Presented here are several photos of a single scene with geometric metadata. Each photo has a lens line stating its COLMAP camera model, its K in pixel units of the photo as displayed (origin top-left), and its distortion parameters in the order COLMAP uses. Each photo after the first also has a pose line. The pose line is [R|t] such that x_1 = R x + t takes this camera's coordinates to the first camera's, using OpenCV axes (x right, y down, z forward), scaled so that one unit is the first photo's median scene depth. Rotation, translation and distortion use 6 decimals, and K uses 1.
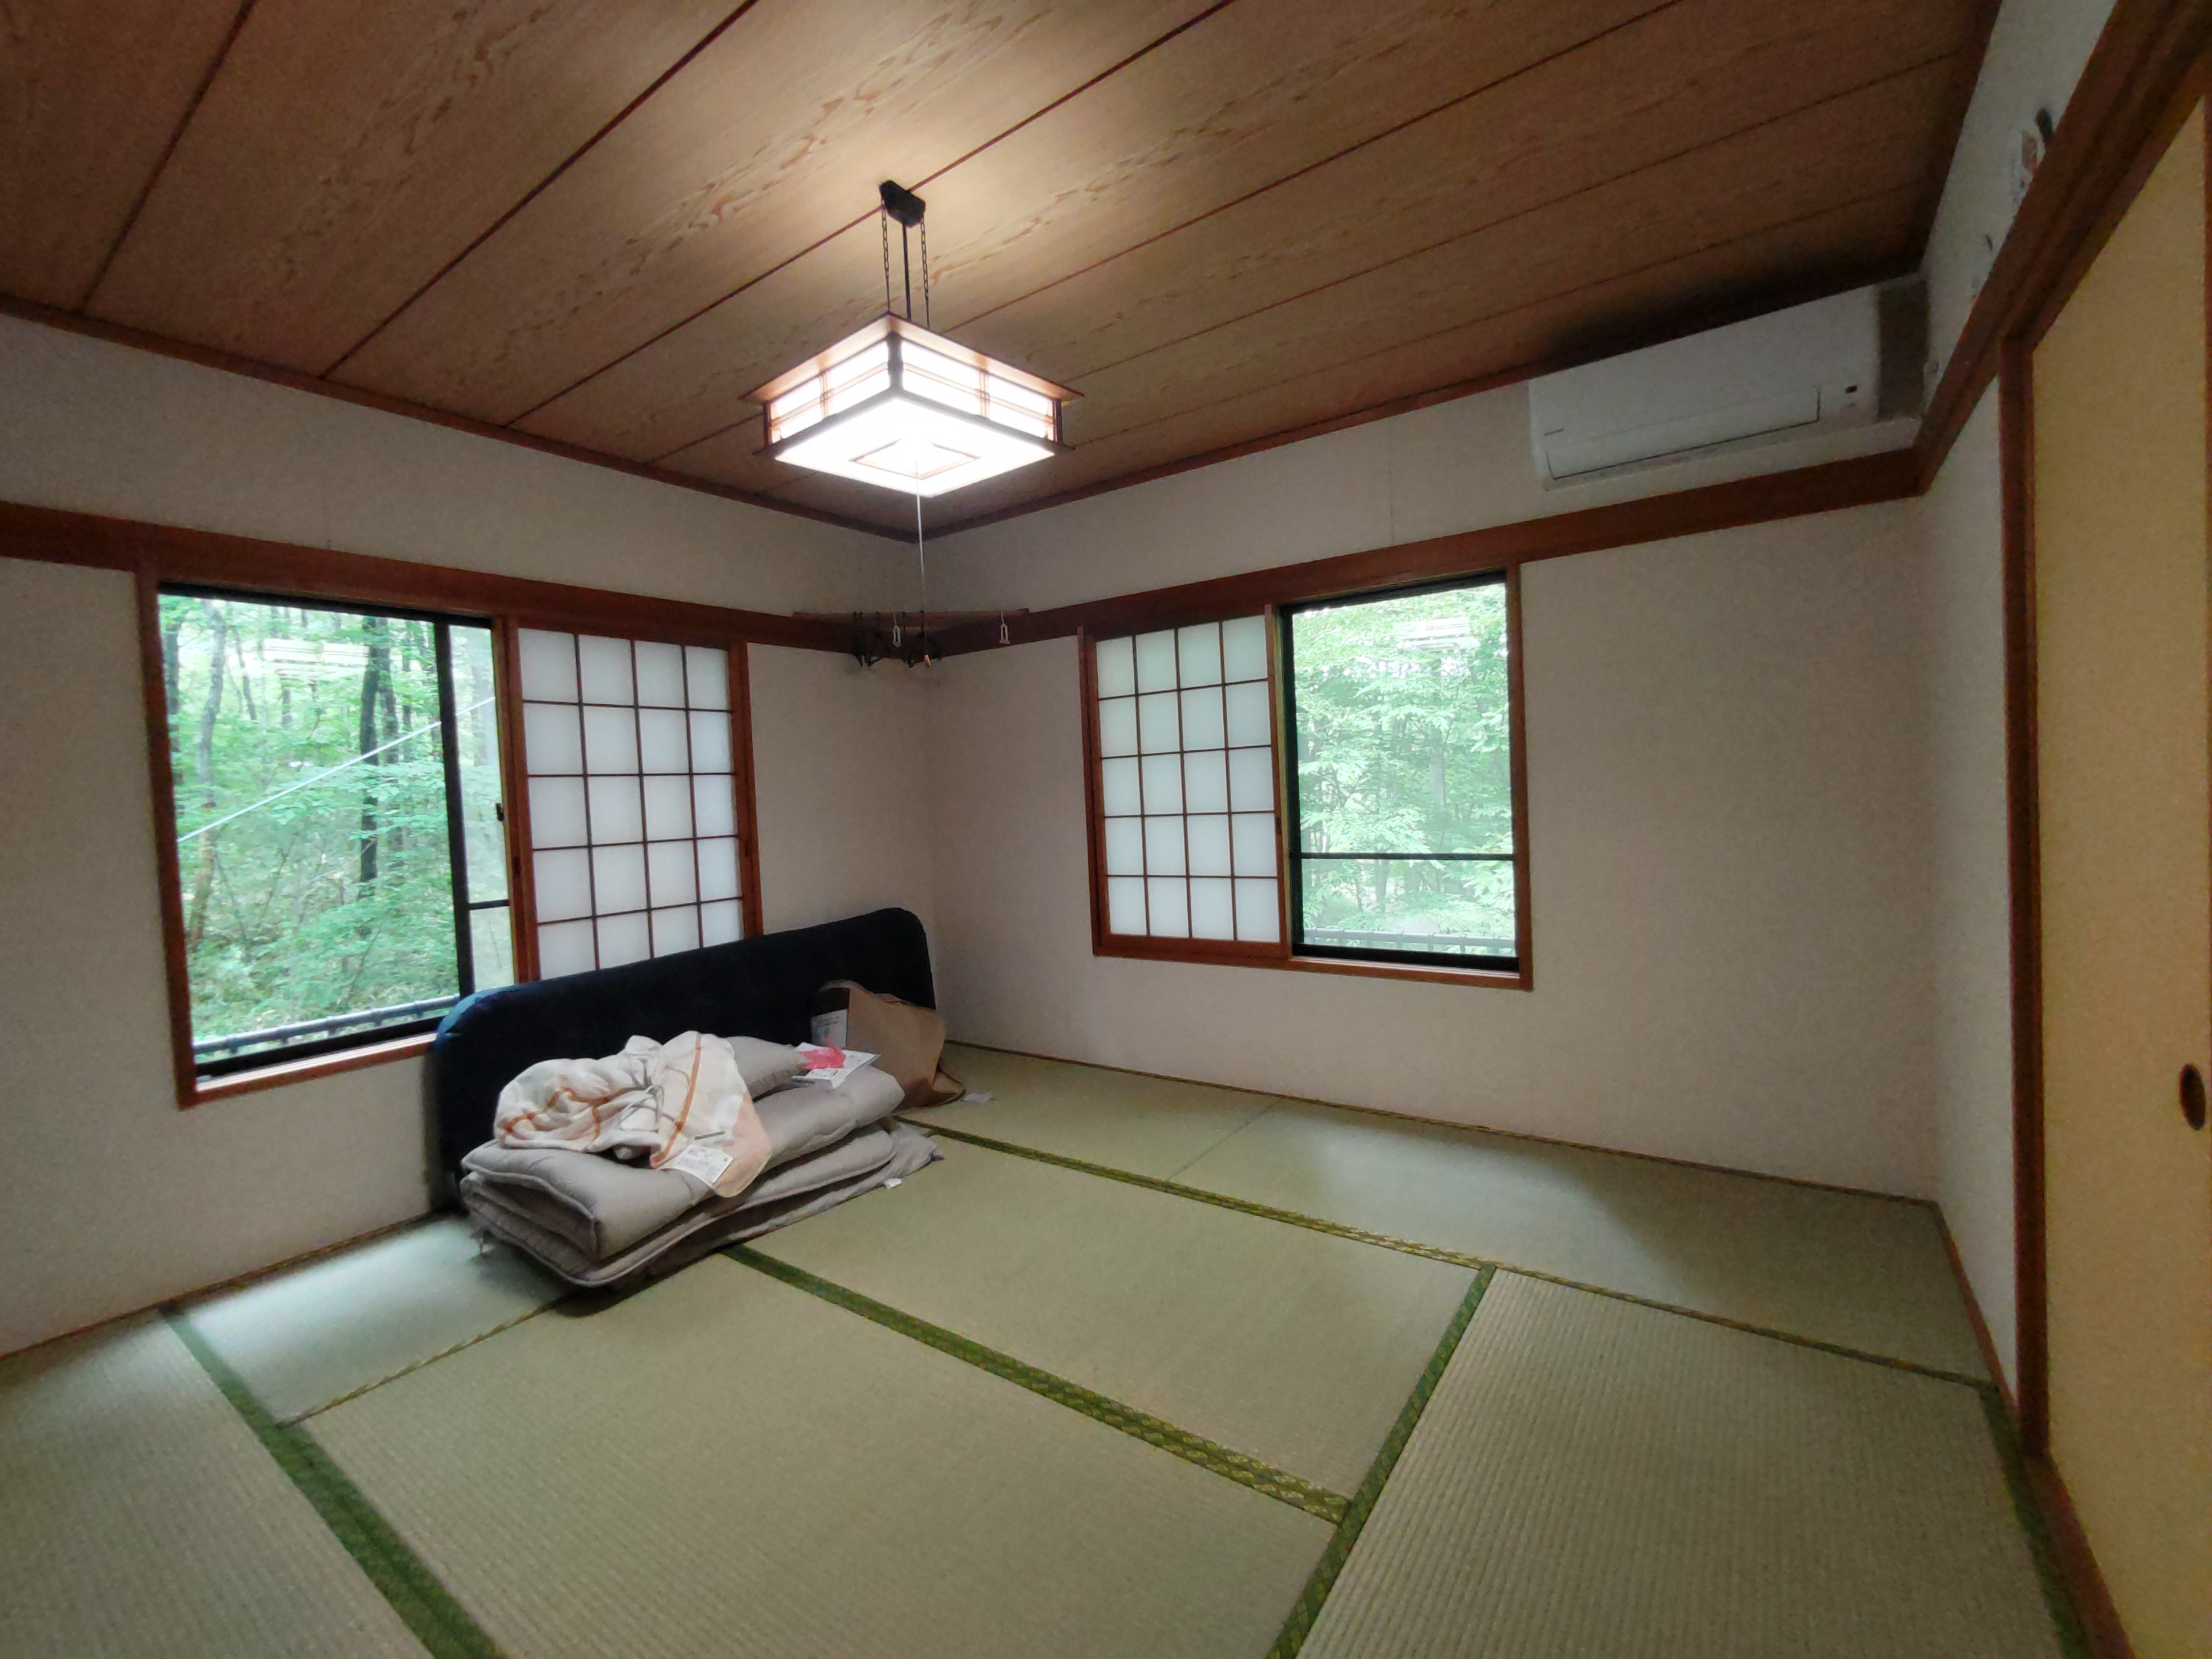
lens RADIAL K [[947.6, 0, 1090.0], [0, 947.6, 817.2], [0, 0, 1]] dist [-0.002119, 0.010201]
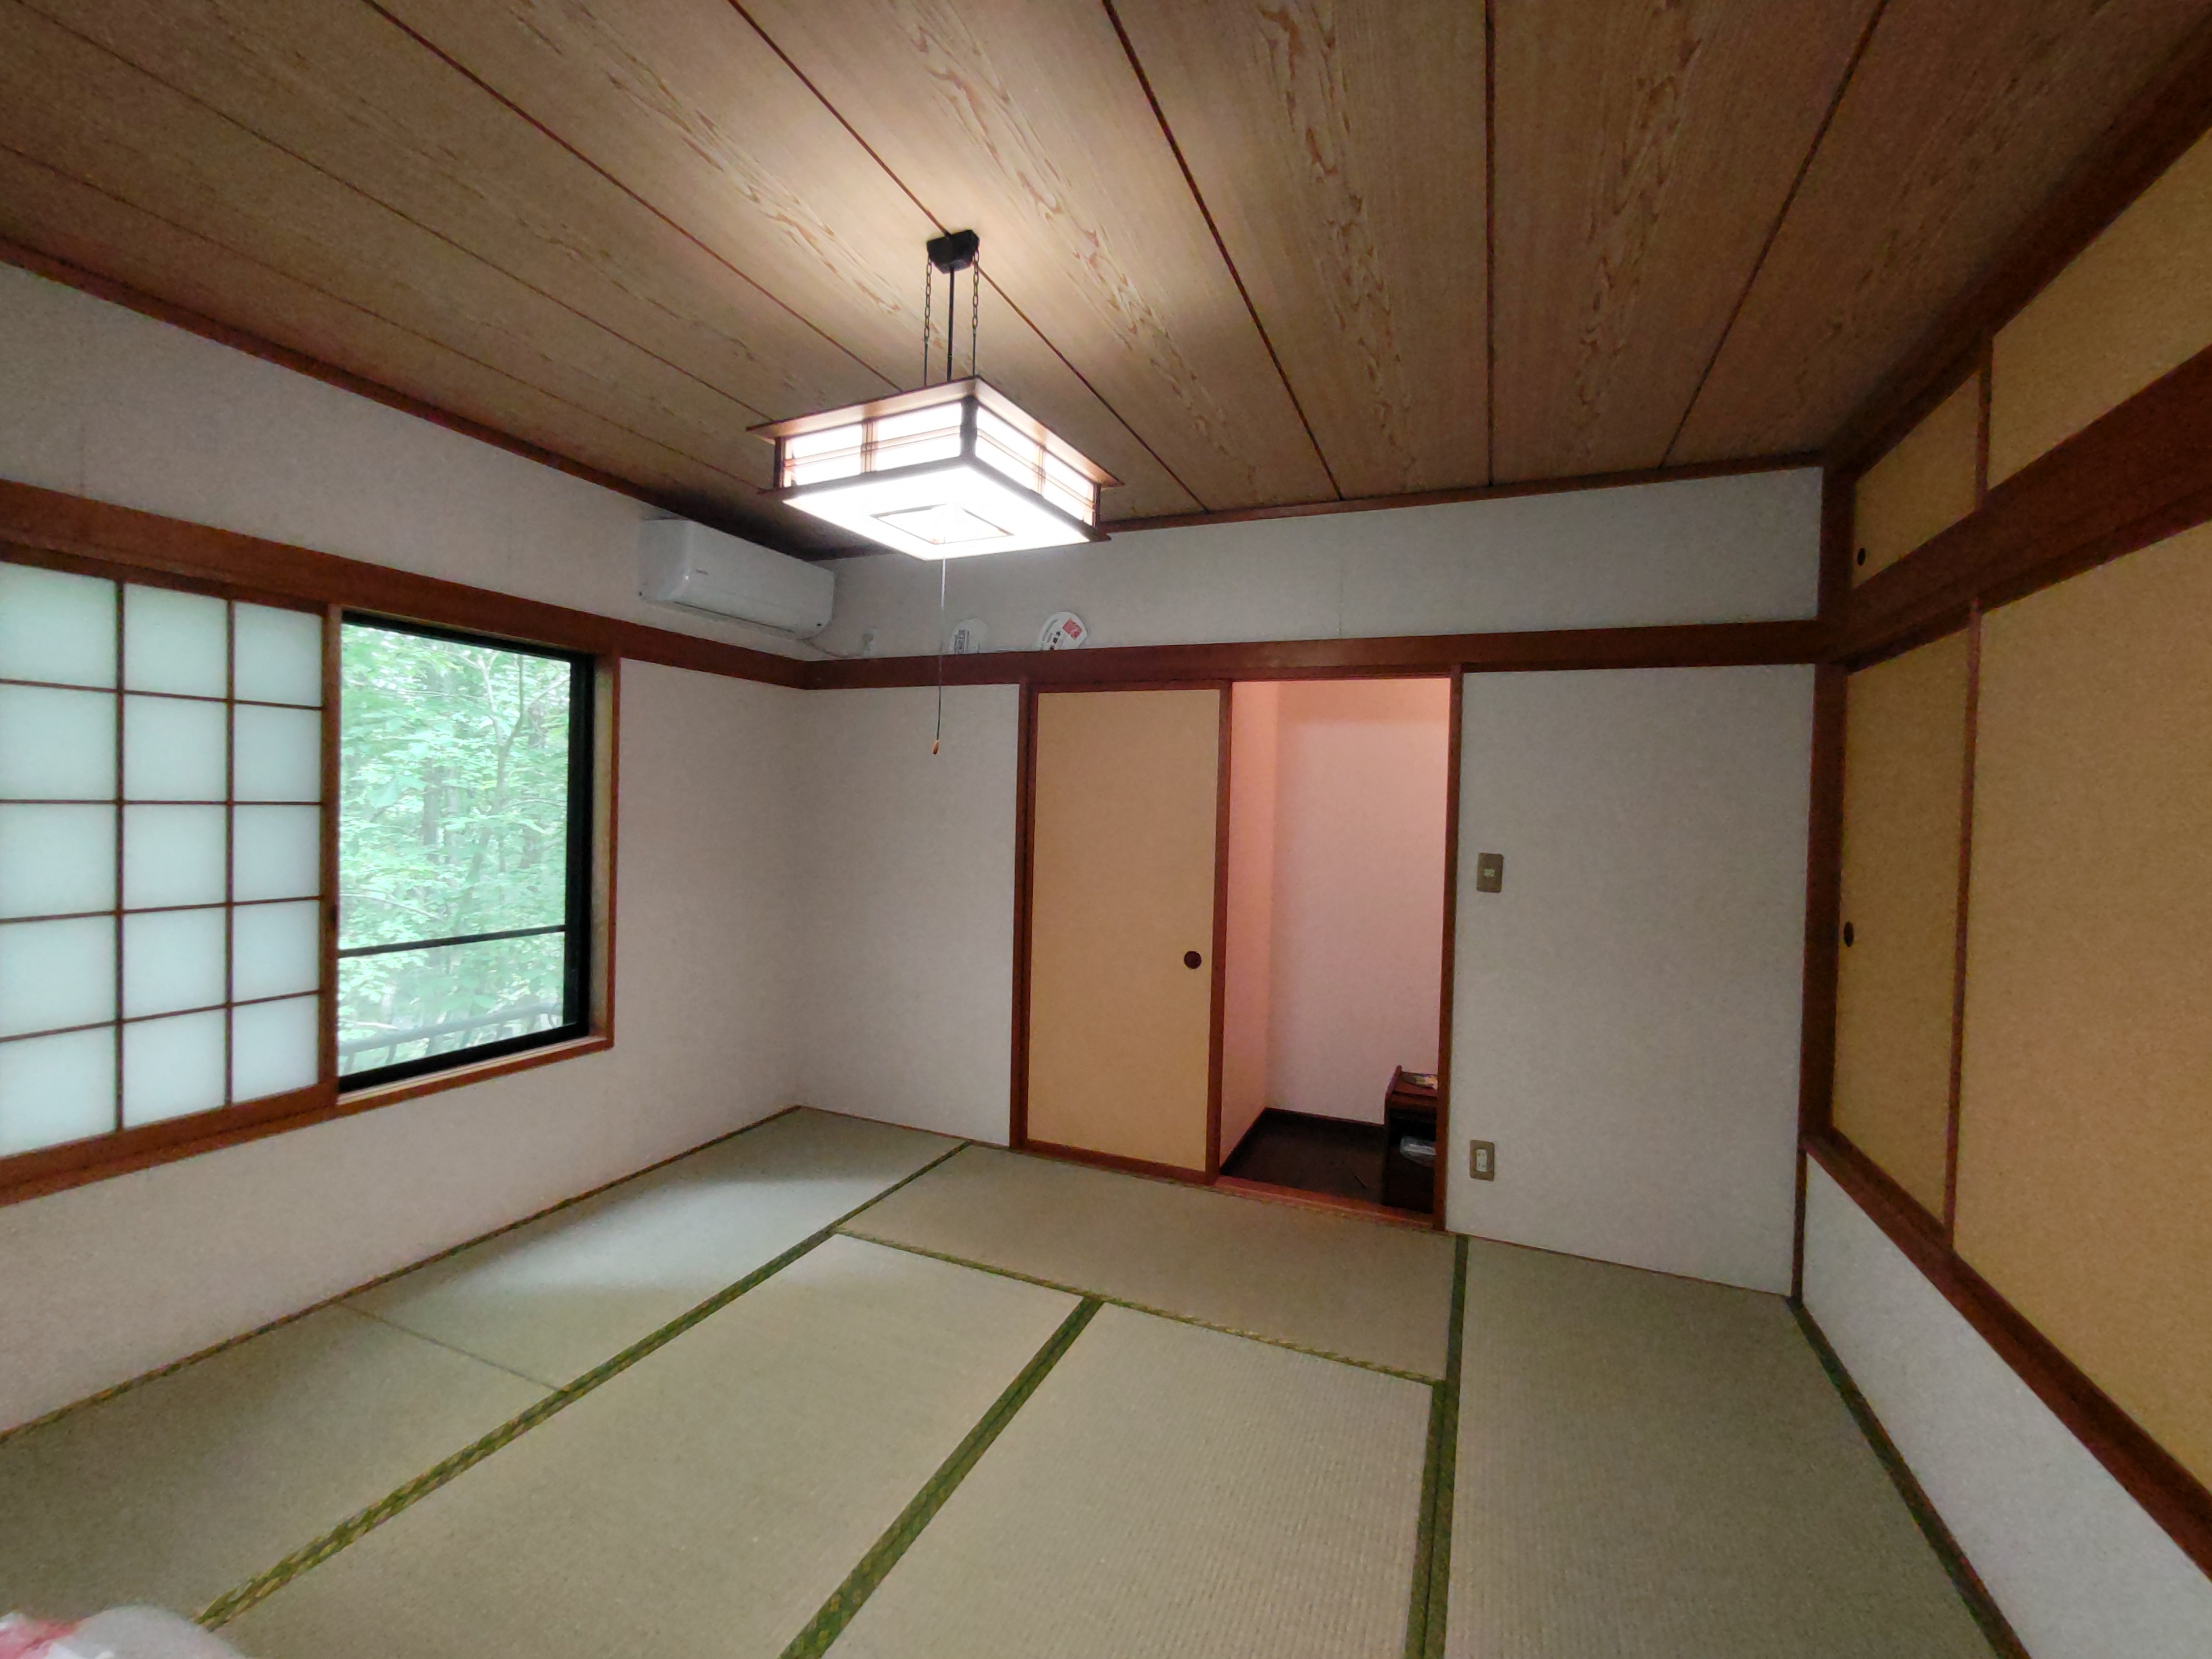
lens RADIAL K [[947.6, 0, 1090.0], [0, 947.6, 817.2], [0, 0, 1]] dist [-0.002119, 0.010201]
pose [[-0.228721, 0.027877, 0.973093, -0.777932], [0.008531, 0.999609, -0.026631, -0.051471], [-0.973455, 0.002211, -0.228870, 0.762164]]
